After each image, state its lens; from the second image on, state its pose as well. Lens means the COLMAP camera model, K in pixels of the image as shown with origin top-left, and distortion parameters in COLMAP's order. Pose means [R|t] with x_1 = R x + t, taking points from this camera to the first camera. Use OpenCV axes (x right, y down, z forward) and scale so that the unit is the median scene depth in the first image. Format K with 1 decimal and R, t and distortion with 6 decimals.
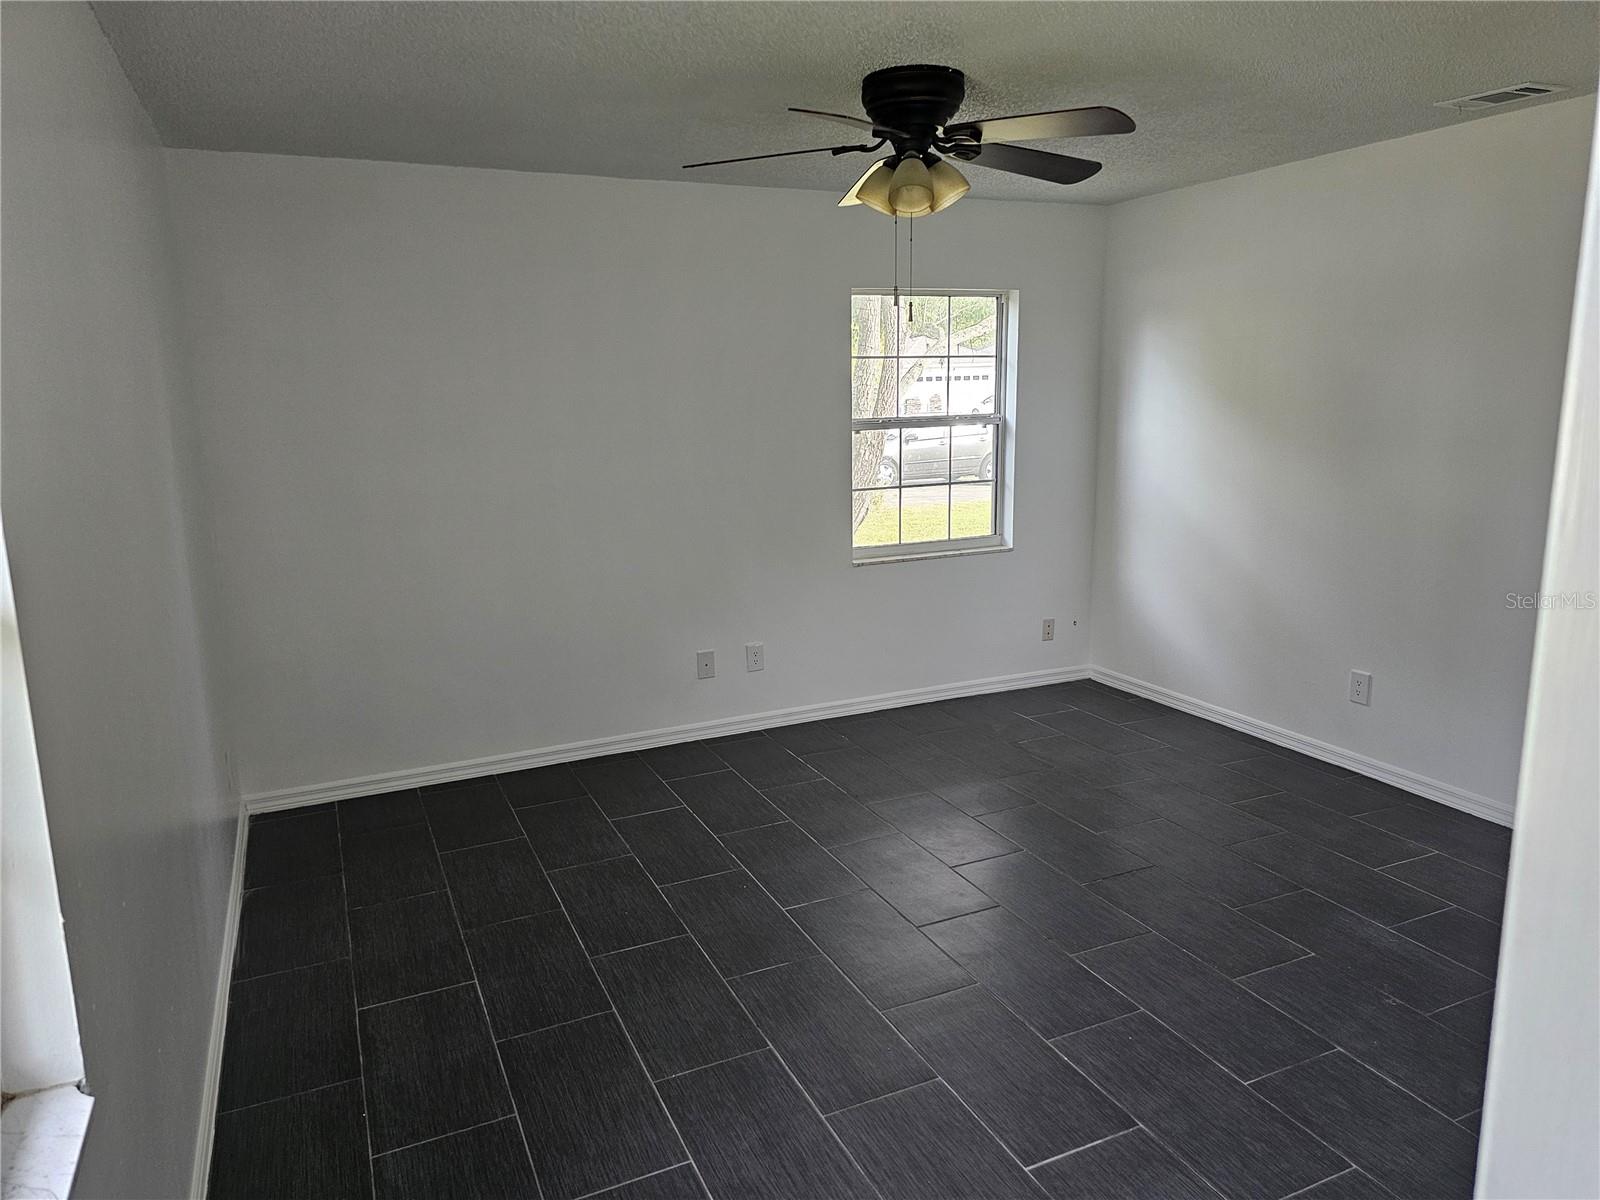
lens RADIAL K [[1068.2, 0, 809.8], [0, 1068.2, 580.1], [0, 0, 1]] dist [0.055531, -0.051533]
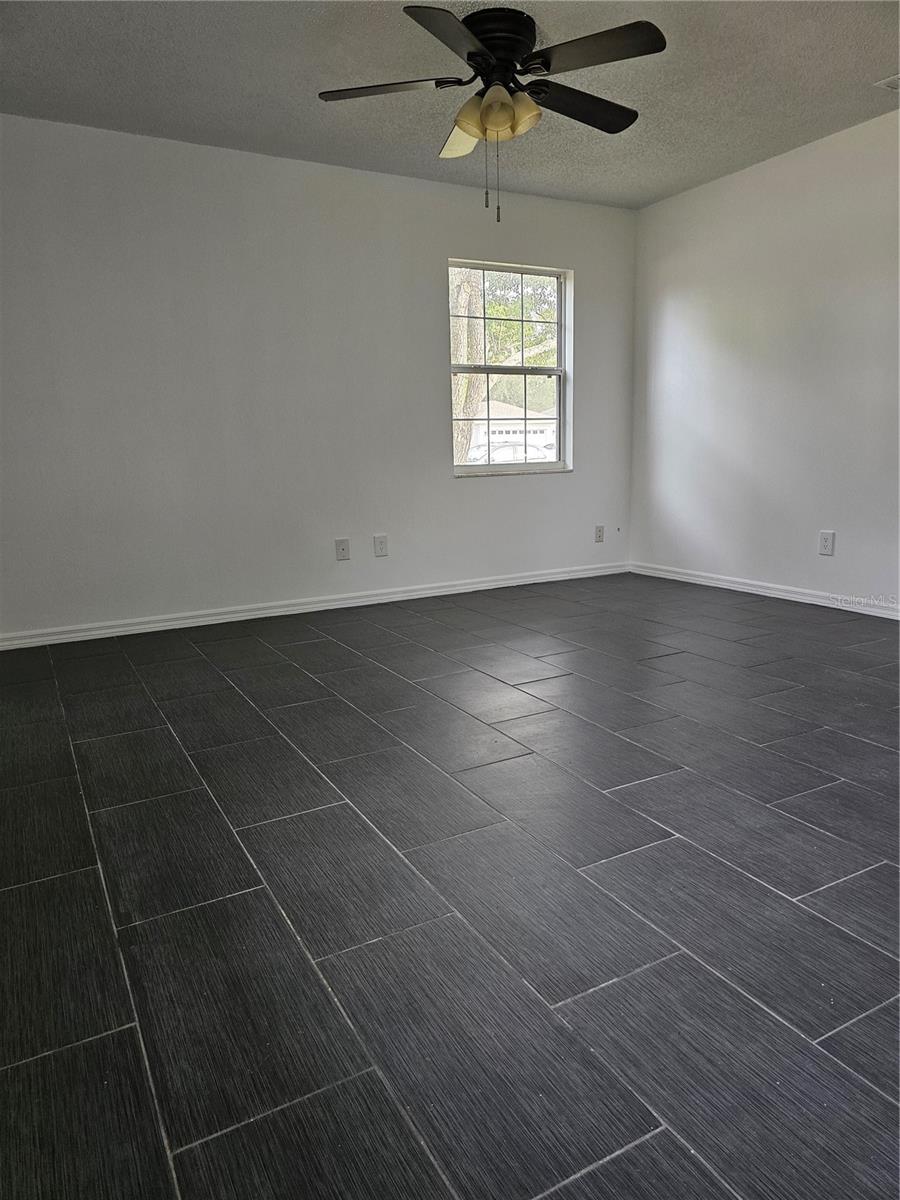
lens RADIAL K [[801.2, 0, 481.0], [0, 801.2, 585.3], [0, 0, 1]] dist [0.055531, -0.051533]
pose [[0.996377, -0.020895, 0.082439, -0.010472], [0.020870, 0.999782, 0.001161, 0.118860], [-0.082446, 0.000563, 0.996595, 0.013022]]
